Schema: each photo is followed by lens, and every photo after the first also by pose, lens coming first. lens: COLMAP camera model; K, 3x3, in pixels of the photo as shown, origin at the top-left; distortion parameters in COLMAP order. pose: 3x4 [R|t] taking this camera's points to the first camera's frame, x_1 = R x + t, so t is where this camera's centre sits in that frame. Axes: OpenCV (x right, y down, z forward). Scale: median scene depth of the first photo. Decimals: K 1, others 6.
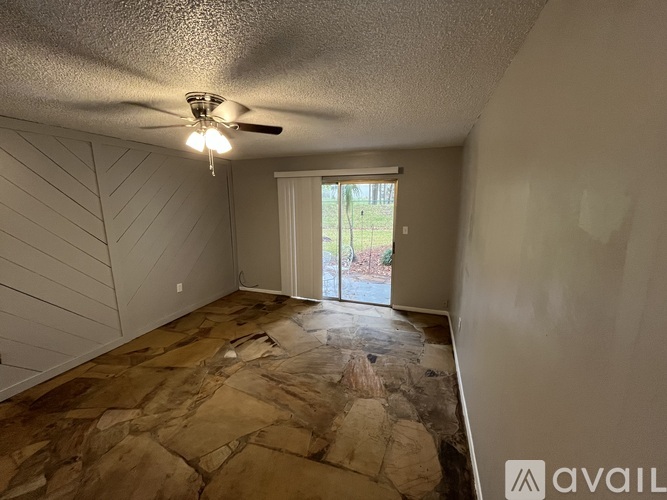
lens RADIAL K [[271.2, 0, 333.7], [0, 271.2, 249.9], [0, 0, 1]] dist [0.000501, 0.000029]
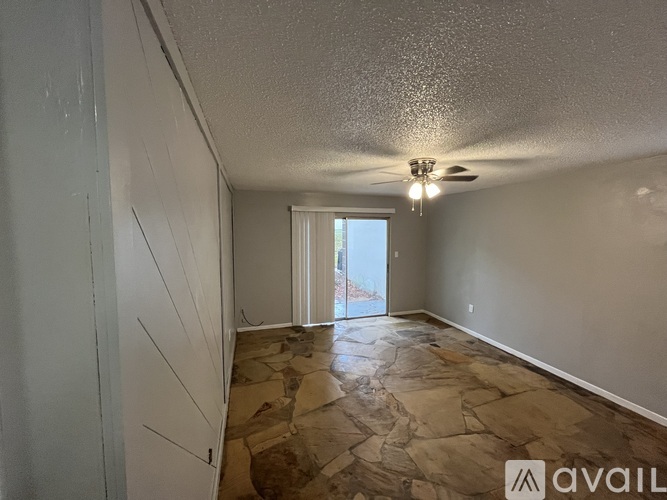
lens RADIAL K [[271.2, 0, 334.5], [0, 271.2, 243.3], [0, 0, 1]] dist [0.000501, 0.000029]
pose [[0.797221, -0.022739, 0.603260, -0.792911], [0.104035, 0.989515, -0.100186, -0.022587], [-0.594656, 0.142631, 0.791227, 0.098012]]
